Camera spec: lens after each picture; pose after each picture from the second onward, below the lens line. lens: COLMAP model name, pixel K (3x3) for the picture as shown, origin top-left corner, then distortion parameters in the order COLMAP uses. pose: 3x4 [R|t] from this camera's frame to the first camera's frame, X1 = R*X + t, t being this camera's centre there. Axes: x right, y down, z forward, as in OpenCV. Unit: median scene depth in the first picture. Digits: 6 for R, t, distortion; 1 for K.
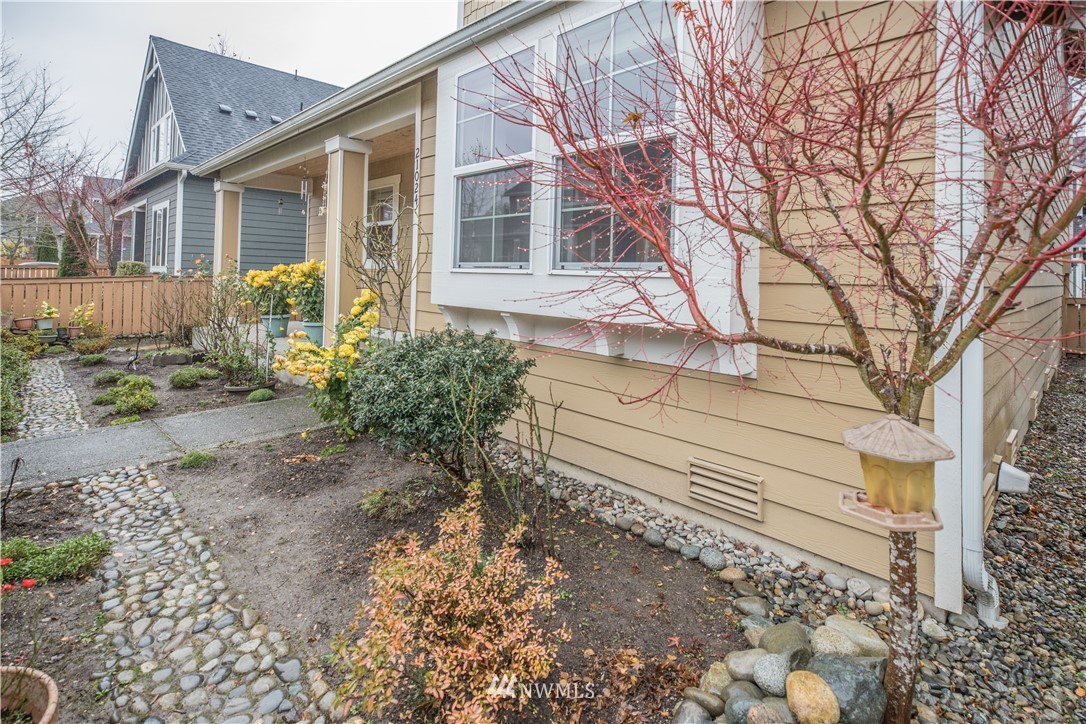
lens RADIAL K [[502.4, 0, 545.7], [0, 502.4, 264.5], [0, 0, 1]] dist [0.000171, -0.000421]
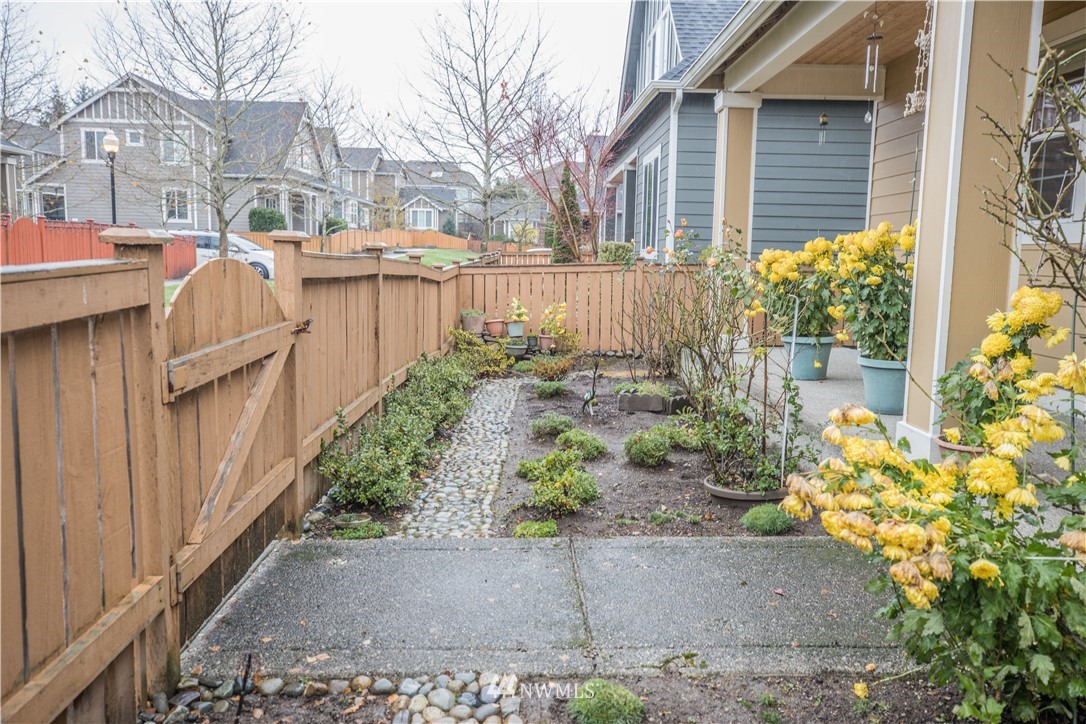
lens RADIAL K [[867.1, 0, 544.2], [0, 867.1, 361.1], [0, 0, 1]] dist [0.032430, -0.000119]
pose [[0.702474, 0.079111, -0.707299, -0.102822], [0.013697, 0.992116, 0.124572, 0.010944], [0.711578, -0.097196, 0.695852, 0.202236]]
